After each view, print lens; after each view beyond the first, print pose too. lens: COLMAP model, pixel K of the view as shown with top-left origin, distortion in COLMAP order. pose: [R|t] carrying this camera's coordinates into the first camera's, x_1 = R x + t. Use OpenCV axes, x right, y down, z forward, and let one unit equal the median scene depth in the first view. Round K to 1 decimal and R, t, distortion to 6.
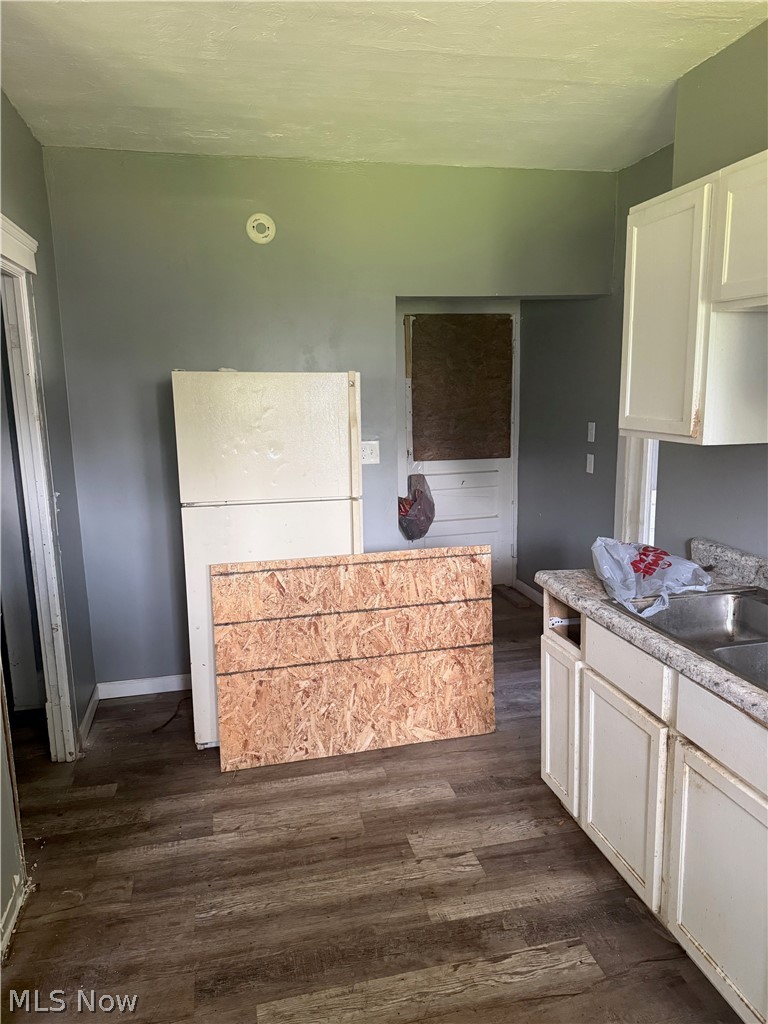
lens RADIAL K [[712.7, 0, 384.0], [0, 712.7, 512.0], [0, 0, 1]] dist [0.076990, -0.142259]
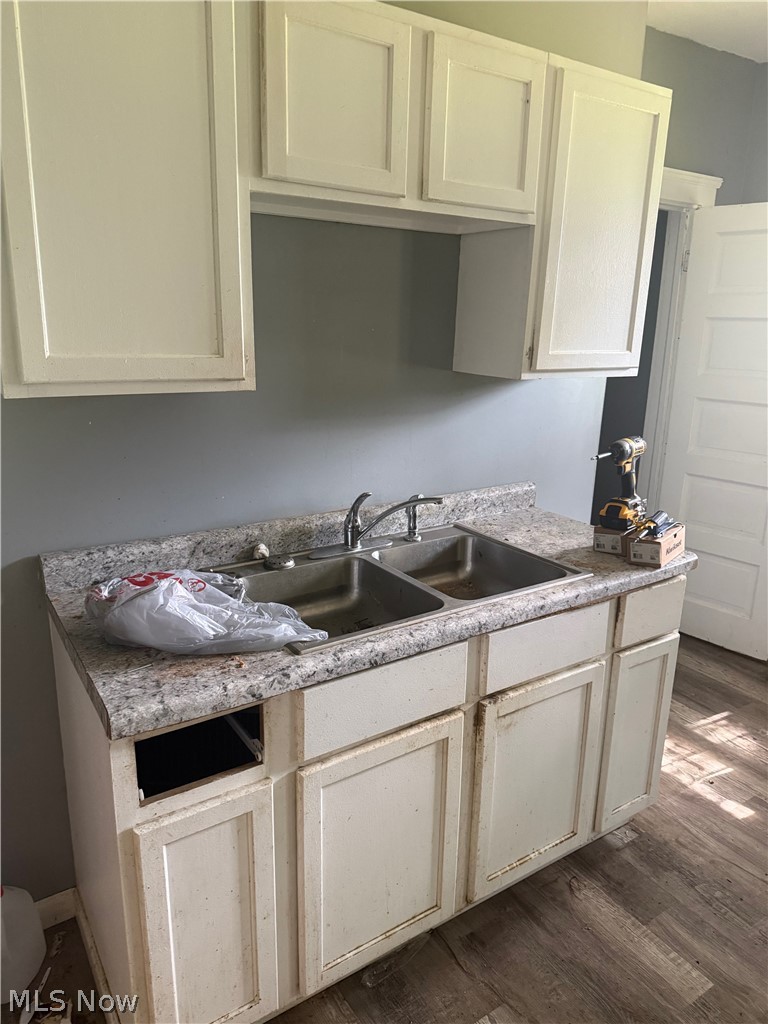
lens RADIAL K [[712.7, 0, 384.0], [0, 712.7, 512.0], [0, 0, 1]] dist [0.076990, -0.142259]
pose [[-0.350141, -0.231347, 0.907678, -0.275292], [0.155146, 0.941312, 0.299768, -0.179620], [-0.923759, 0.245784, -0.293700, 1.194157]]
